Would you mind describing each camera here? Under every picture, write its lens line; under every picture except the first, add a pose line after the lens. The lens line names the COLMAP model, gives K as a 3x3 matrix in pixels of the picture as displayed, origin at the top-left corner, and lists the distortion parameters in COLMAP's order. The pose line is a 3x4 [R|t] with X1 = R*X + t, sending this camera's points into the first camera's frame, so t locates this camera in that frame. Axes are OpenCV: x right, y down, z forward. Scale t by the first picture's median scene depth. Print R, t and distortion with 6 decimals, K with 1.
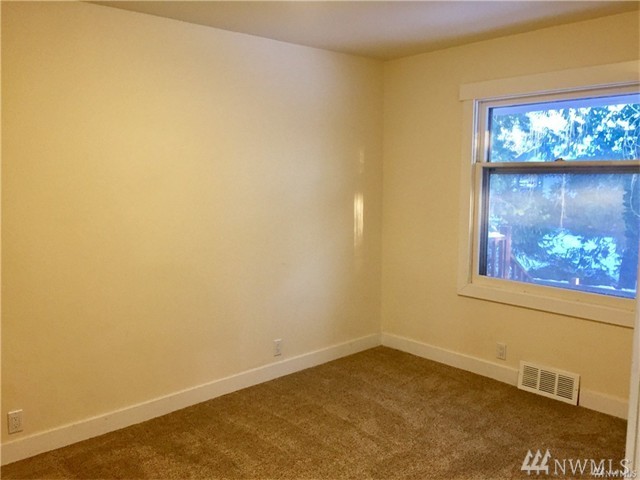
lens RADIAL K [[550.9, 0, 321.2], [0, 550.9, 238.2], [0, 0, 1]] dist [0.069165, -0.088517]
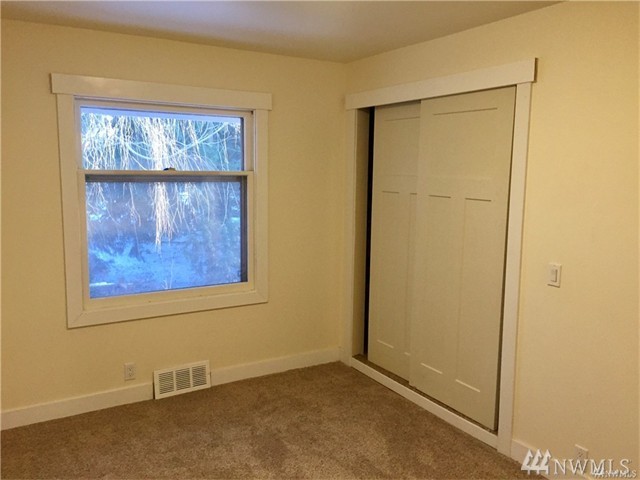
lens RADIAL K [[523.1, 0, 320.0], [0, 523.1, 238.3], [0, 0, 1]] dist [-0.029655, 0.014906]
pose [[0.170139, -0.107077, 0.979585, -0.497274], [0.112673, 0.989673, 0.088610, -0.066284], [-0.978957, 0.095297, 0.180447, 0.548370]]
